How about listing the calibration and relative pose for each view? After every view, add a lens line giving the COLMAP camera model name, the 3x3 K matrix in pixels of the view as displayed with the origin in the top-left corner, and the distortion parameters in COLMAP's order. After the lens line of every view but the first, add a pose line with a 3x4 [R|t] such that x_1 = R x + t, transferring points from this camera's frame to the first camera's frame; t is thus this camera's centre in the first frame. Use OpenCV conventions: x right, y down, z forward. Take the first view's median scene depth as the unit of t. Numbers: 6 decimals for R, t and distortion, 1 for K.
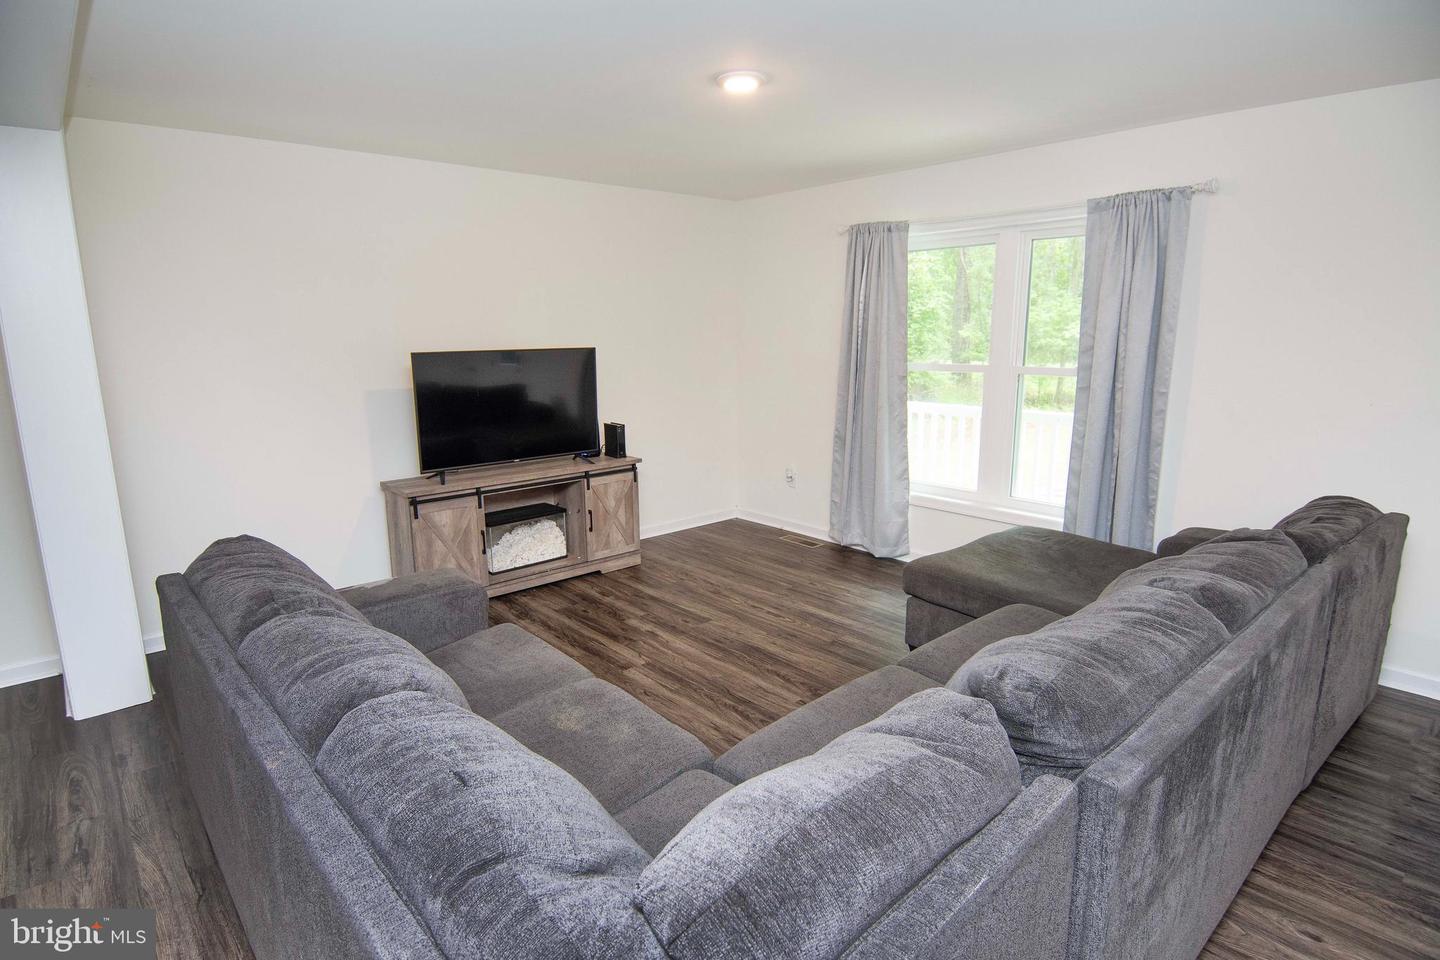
lens RADIAL K [[771.2, 0, 720.0], [0, 771.2, 480.0], [0, 0, 1]] dist [-0.000054, -0.000247]
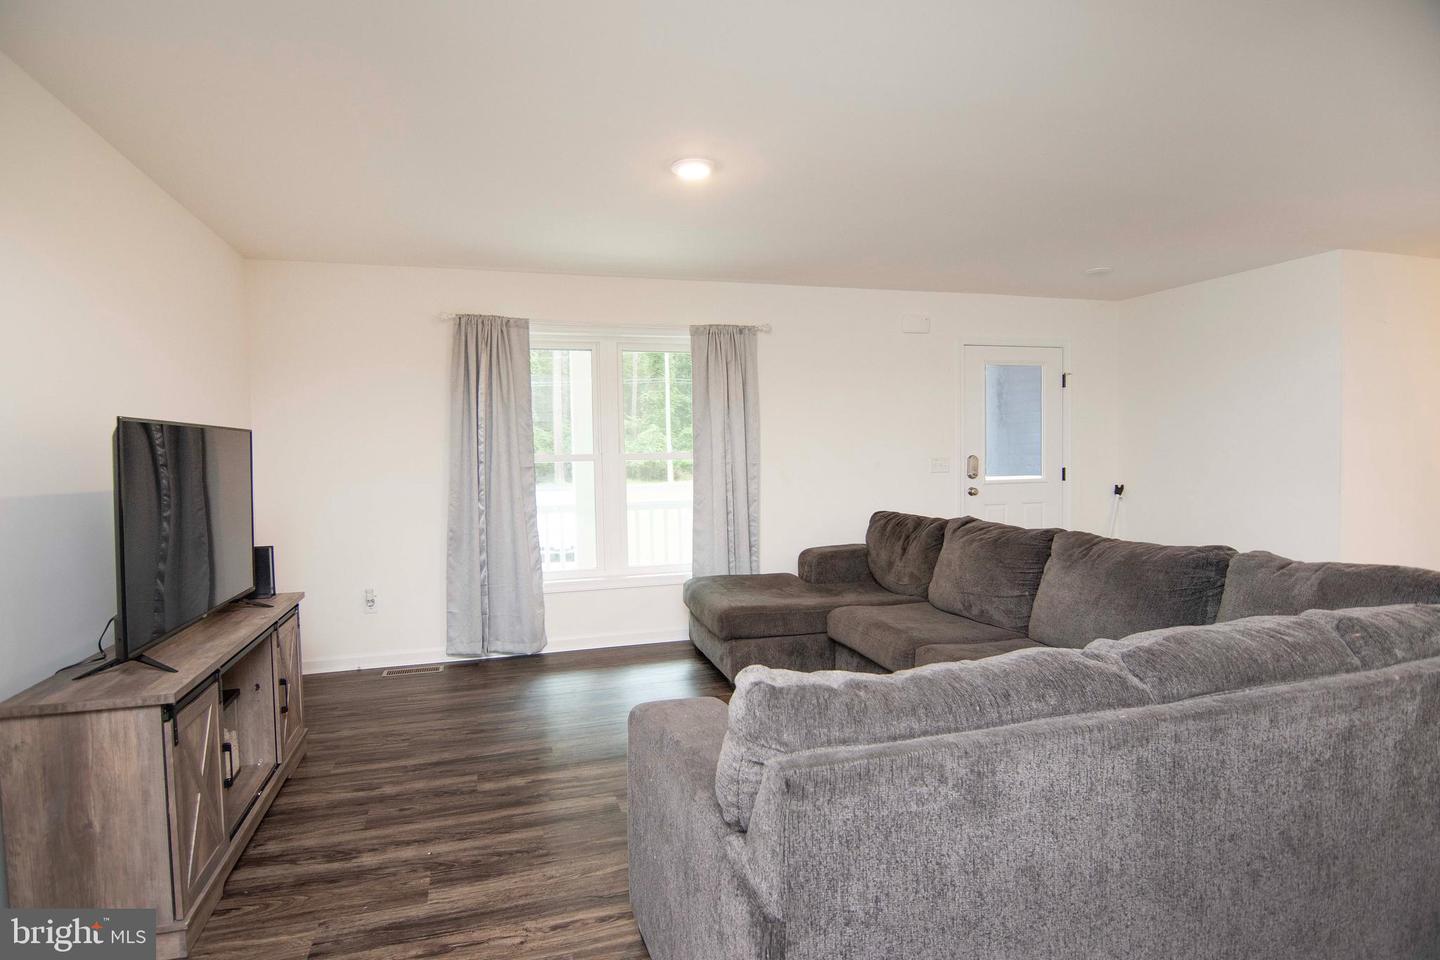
lens RADIAL K [[749.8, 0, 720.0], [0, 749.8, 480.0], [0, 0, 1]] dist [-0.001699, -0.000481]
pose [[0.420632, -0.035267, 0.906545, -0.600599], [0.193924, 0.979644, -0.051869, -0.020771], [-0.886263, 0.197618, 0.418909, 0.406169]]
